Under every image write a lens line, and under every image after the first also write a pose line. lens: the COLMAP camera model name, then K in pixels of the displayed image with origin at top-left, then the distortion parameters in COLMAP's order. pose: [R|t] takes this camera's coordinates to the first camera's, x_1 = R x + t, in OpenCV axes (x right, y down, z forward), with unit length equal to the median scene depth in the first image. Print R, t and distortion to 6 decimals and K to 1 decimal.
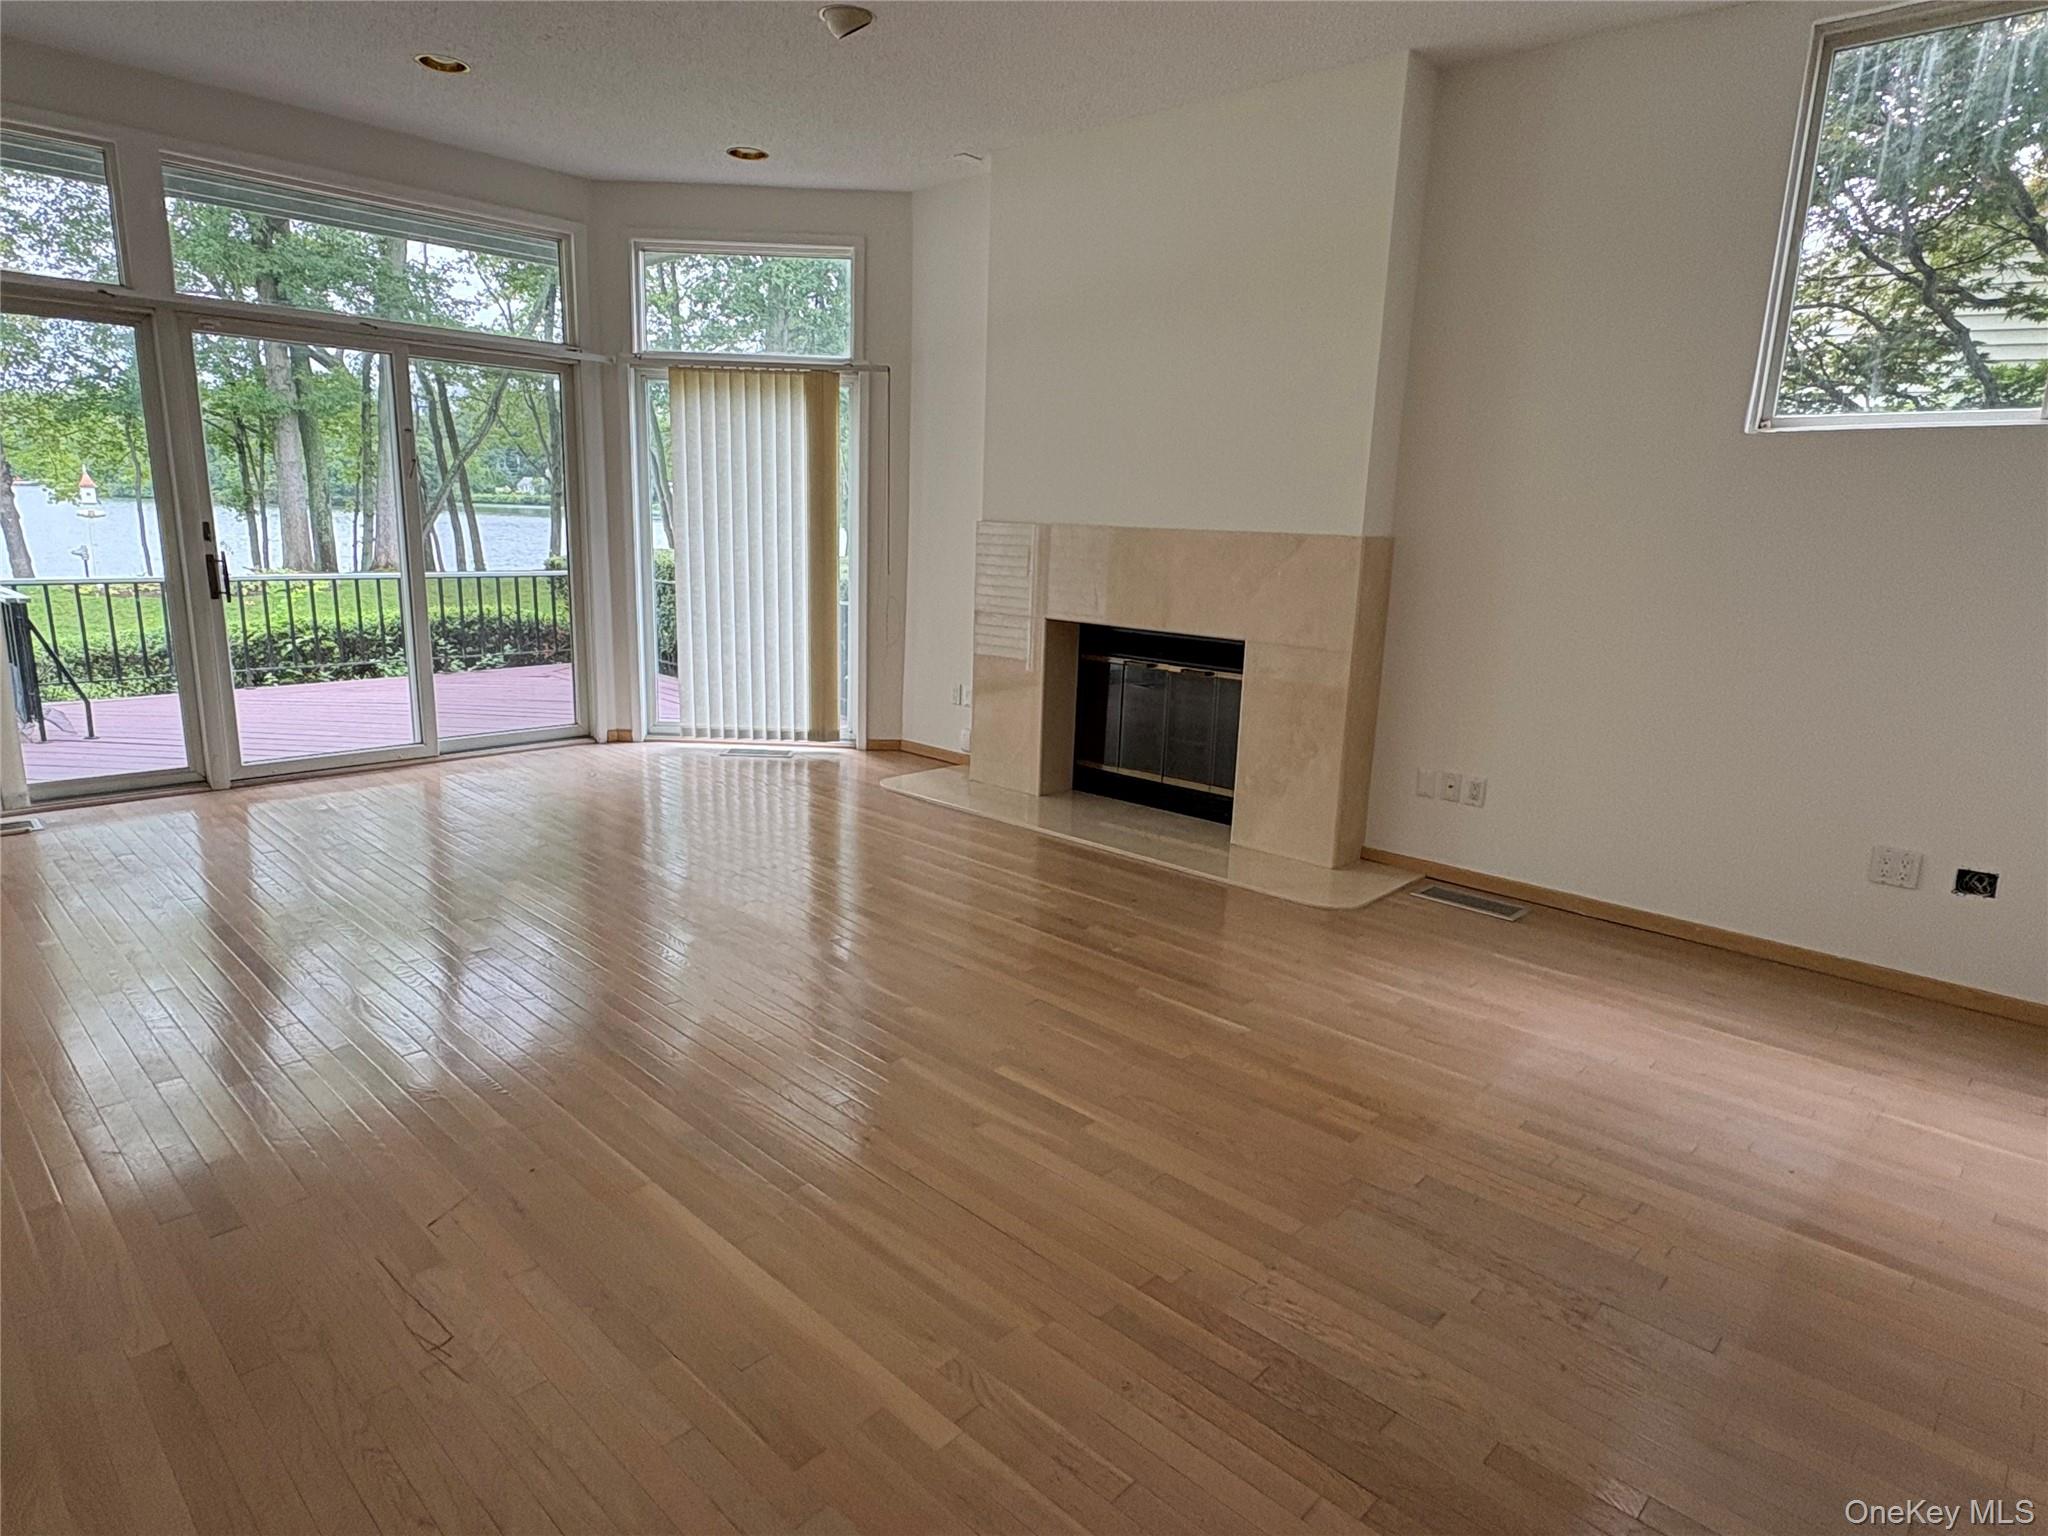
lens RADIAL K [[1145.6, 0, 1024.0], [0, 1145.6, 768.0], [0, 0, 1]] dist [0.006050, 0.001803]
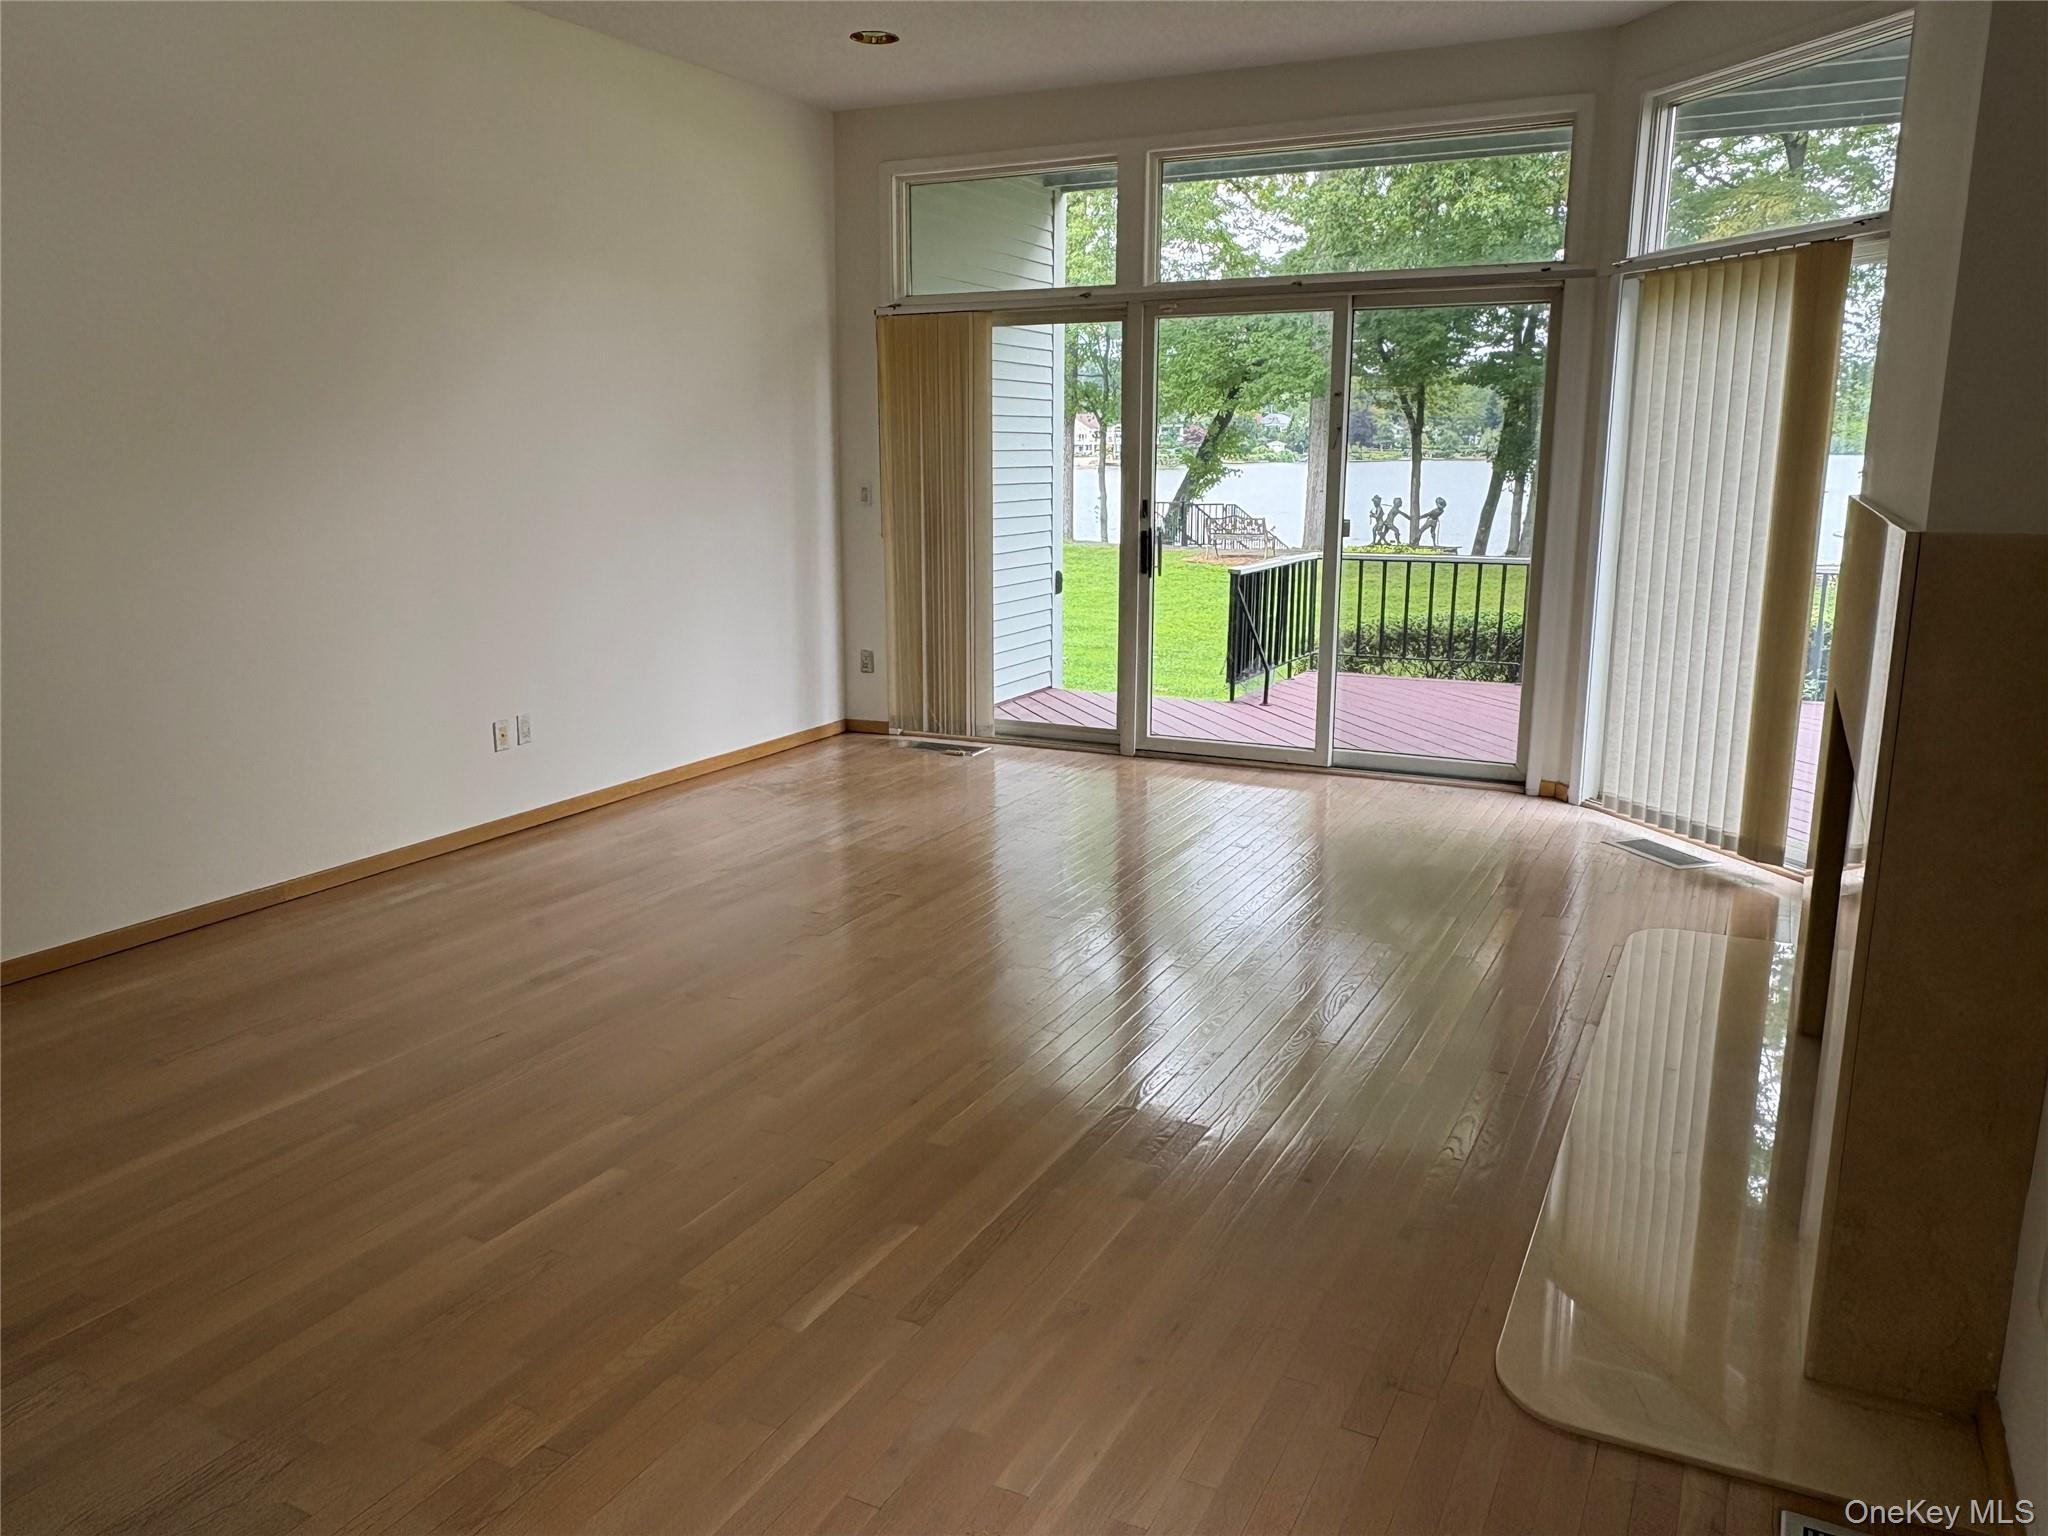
lens RADIAL K [[1497.6, 0, 1024.0], [0, 1497.6, 768.0], [0, 0, 1]] dist [-0.009794, -0.003097]
pose [[0.290439, 0.163820, -0.942766, 0.485549], [-0.197303, 0.974318, 0.108519, -0.087308], [0.936331, 0.154493, 0.315302, 0.433752]]
